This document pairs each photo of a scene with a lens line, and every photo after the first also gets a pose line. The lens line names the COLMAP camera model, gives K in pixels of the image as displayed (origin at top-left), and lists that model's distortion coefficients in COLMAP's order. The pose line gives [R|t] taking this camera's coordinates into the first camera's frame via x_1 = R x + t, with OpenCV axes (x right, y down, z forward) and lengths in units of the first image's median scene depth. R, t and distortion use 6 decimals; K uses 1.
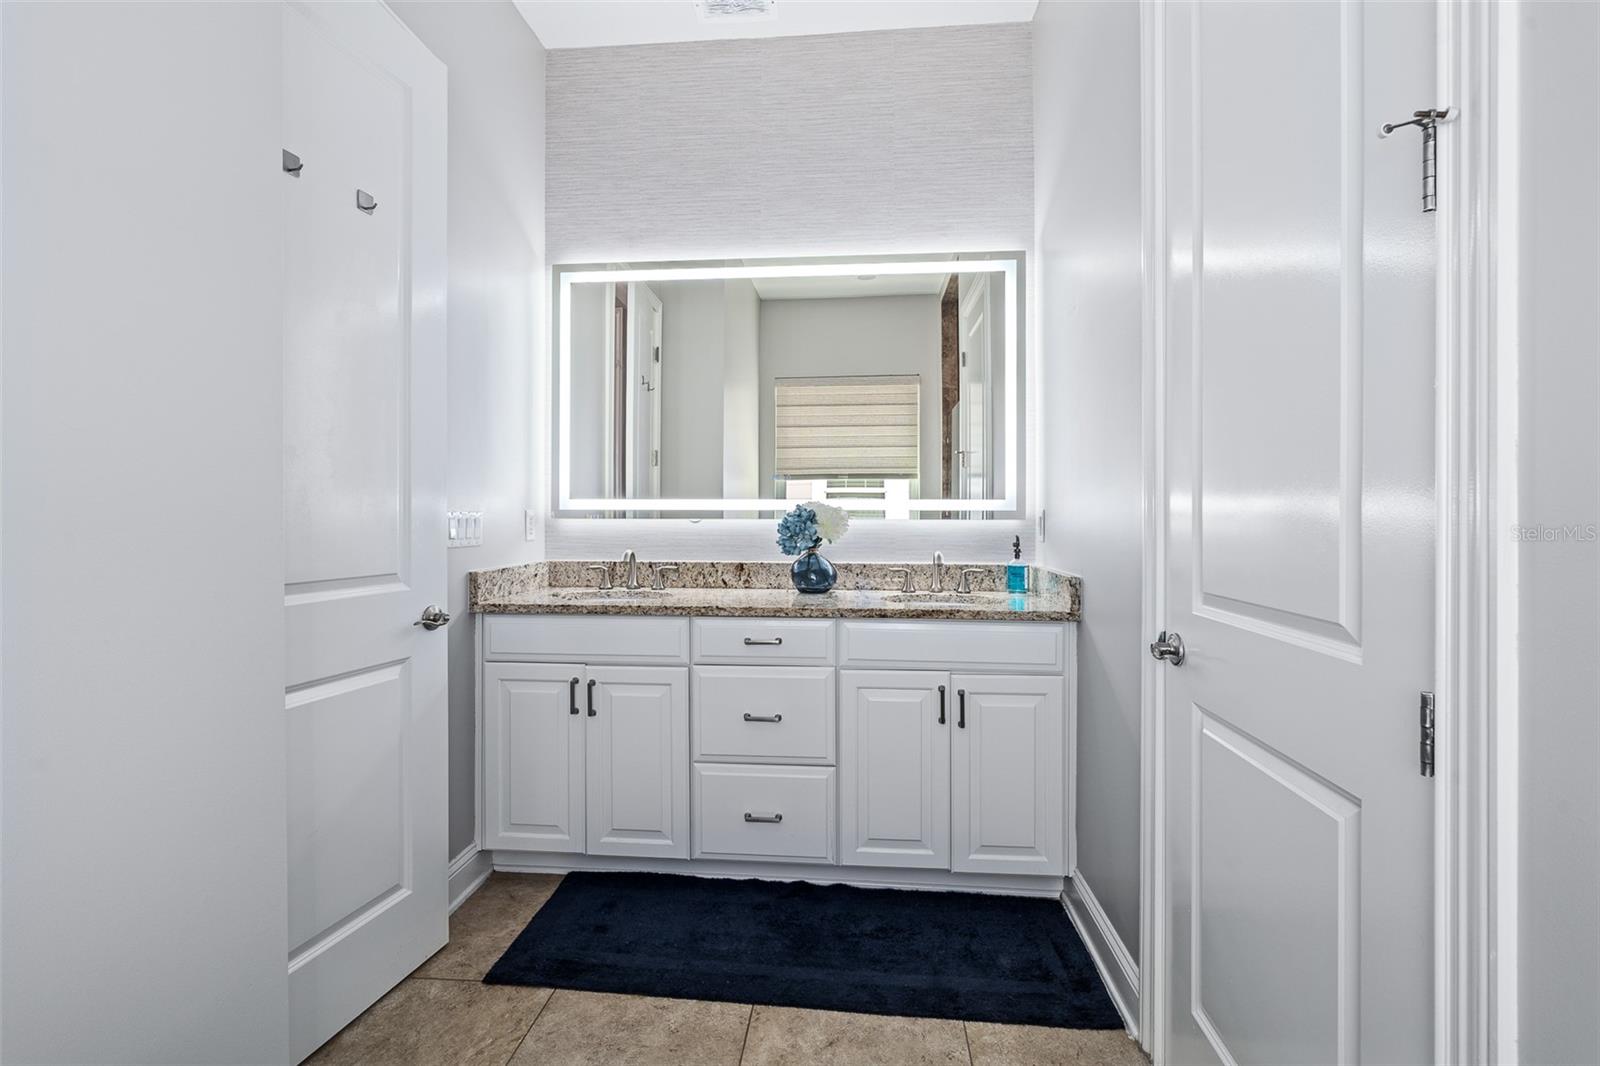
lens RADIAL K [[720.9, 0, 799.9], [0, 720.9, 520.4], [0, 0, 1]] dist [-0.000776, 0.001082]
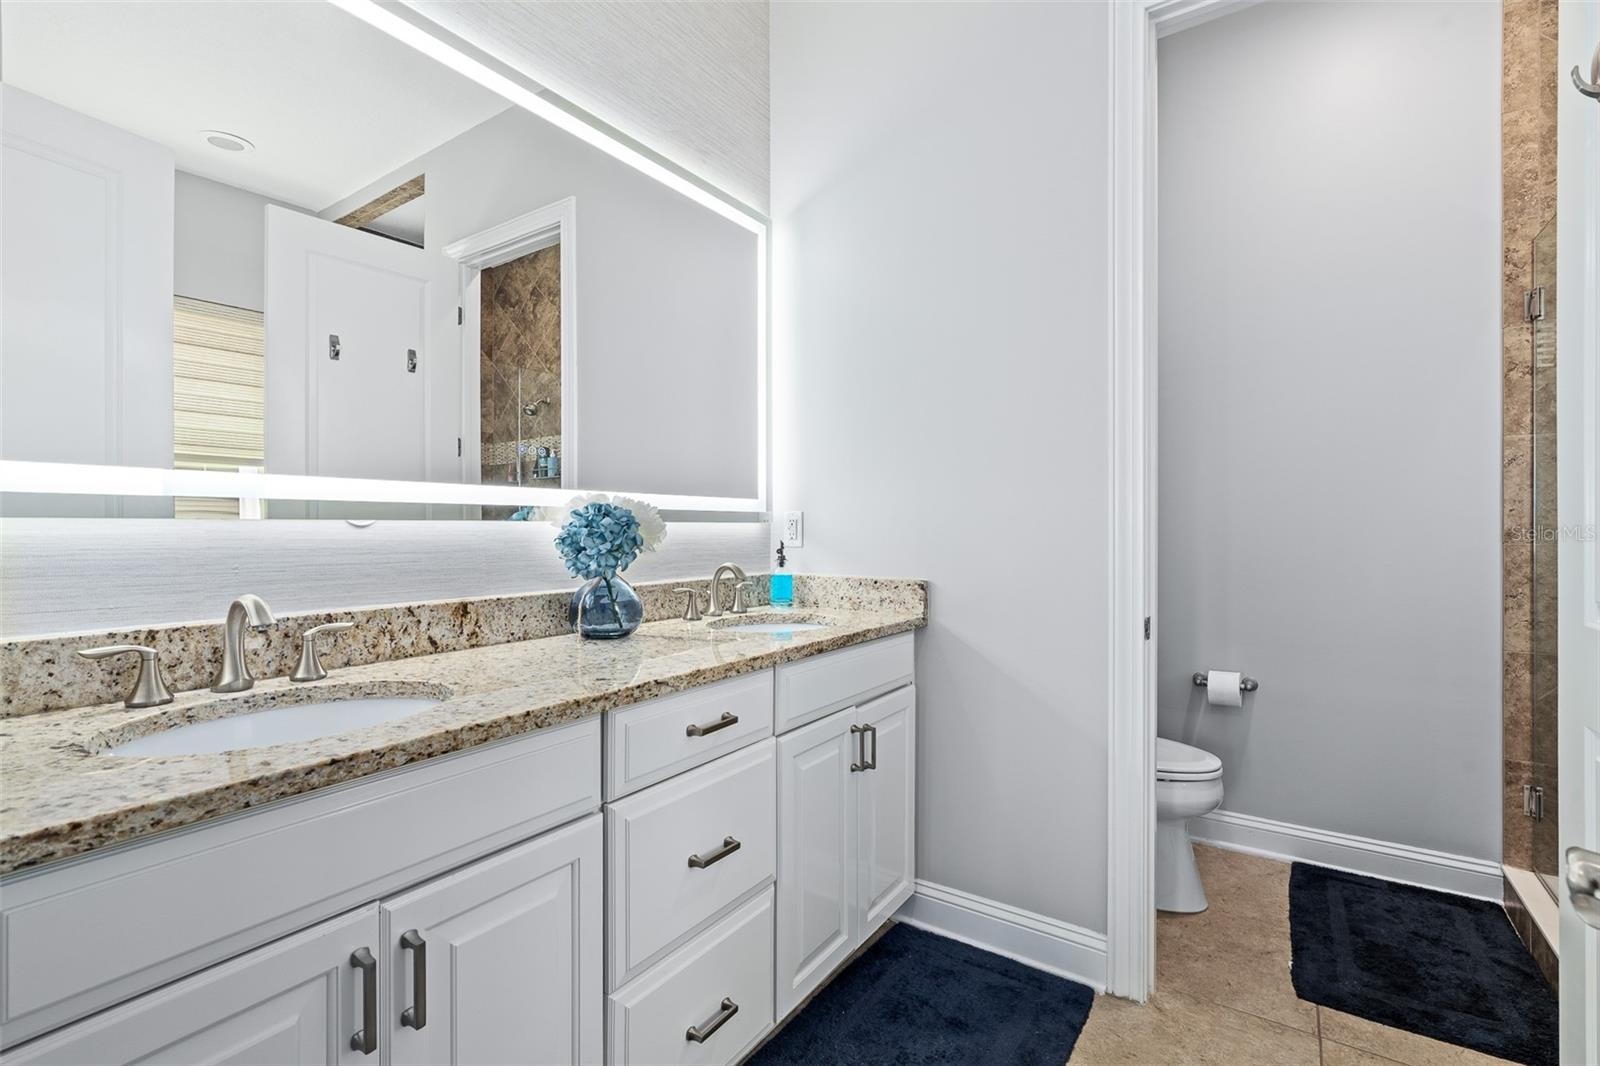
lens RADIAL K [[737.0, 0, 800.0], [0, 737.0, 533.0], [0, 0, 1]] dist [0.000173, 0.000390]
pose [[0.480101, -0.009341, 0.877164, -0.456039], [0.004348, 0.999956, 0.008269, 0.004780], [-0.877203, -0.000156, 0.480120, 0.538030]]
